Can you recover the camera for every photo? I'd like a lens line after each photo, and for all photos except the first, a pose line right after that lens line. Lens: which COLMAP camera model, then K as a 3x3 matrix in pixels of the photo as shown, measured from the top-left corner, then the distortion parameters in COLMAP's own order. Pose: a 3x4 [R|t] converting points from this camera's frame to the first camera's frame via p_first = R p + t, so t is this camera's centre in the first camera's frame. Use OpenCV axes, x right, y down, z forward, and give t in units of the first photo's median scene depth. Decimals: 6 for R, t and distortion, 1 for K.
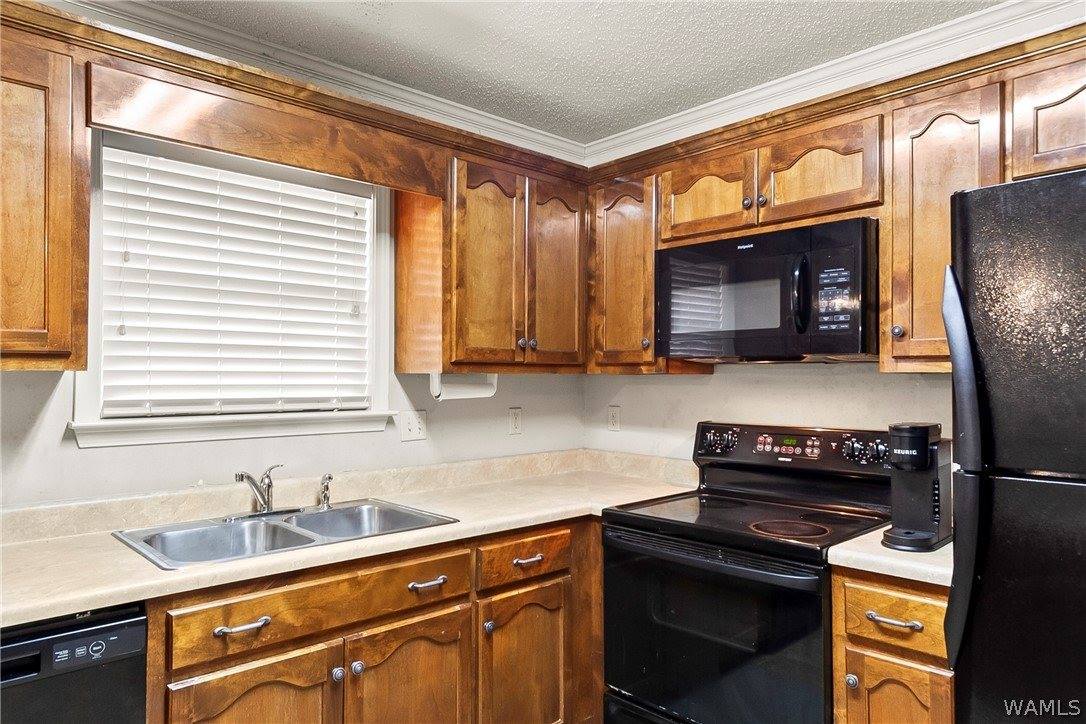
lens RADIAL K [[700.3, 0, 532.1], [0, 700.3, 370.3], [0, 0, 1]] dist [0.017691, -0.010455]
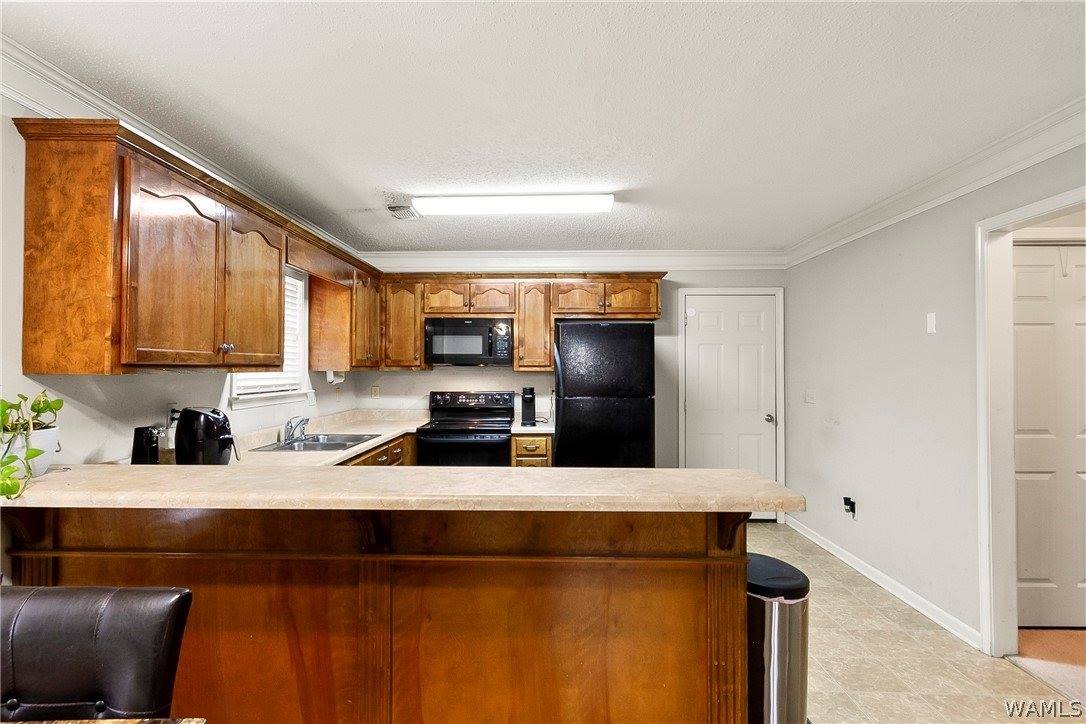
lens RADIAL K [[588.1, 0, 548.9], [0, 588.1, 359.5], [0, 0, 1]] dist [0.012415, -0.007315]
pose [[0.680777, 0.010061, 0.732422, -1.051792], [-0.007909, 0.999948, -0.006384, -0.025069], [-0.732448, -0.001447, 0.680821, -0.679629]]
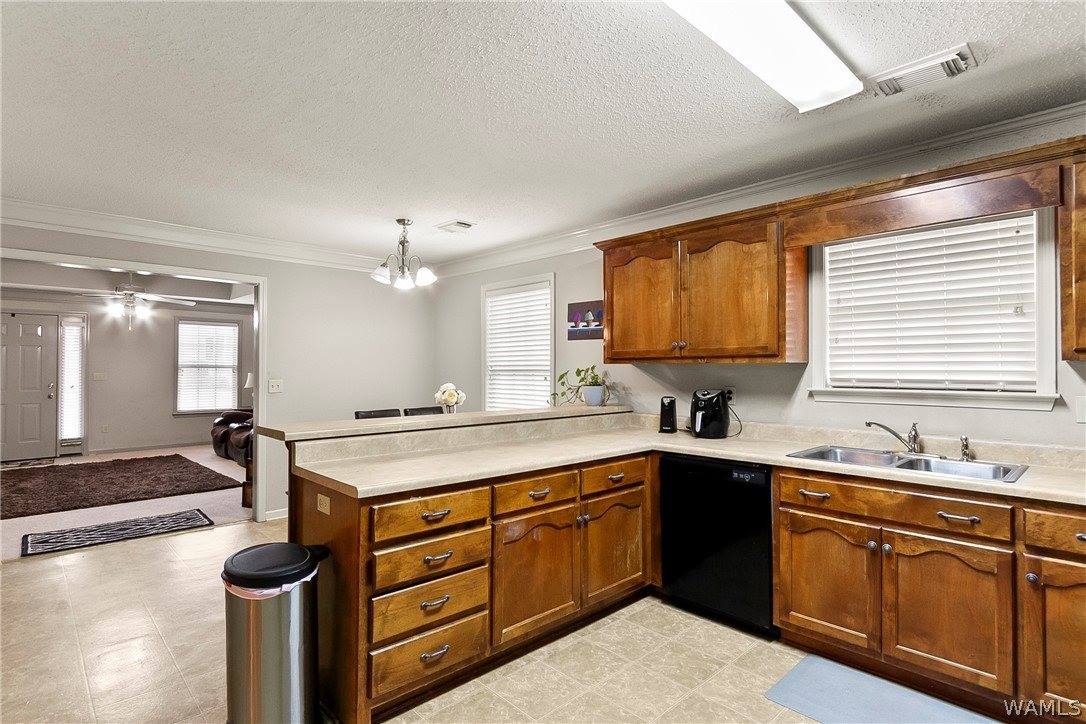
lens RADIAL K [[552.2, 0, 530.2], [0, 552.2, 361.1], [0, 0, 1]] dist [0.003723, -0.000982]
pose [[0.007536, -0.014631, -0.999865, 0.770968], [0.009886, 0.999845, -0.014557, 0.009588], [0.999923, -0.009775, 0.007680, 0.147058]]
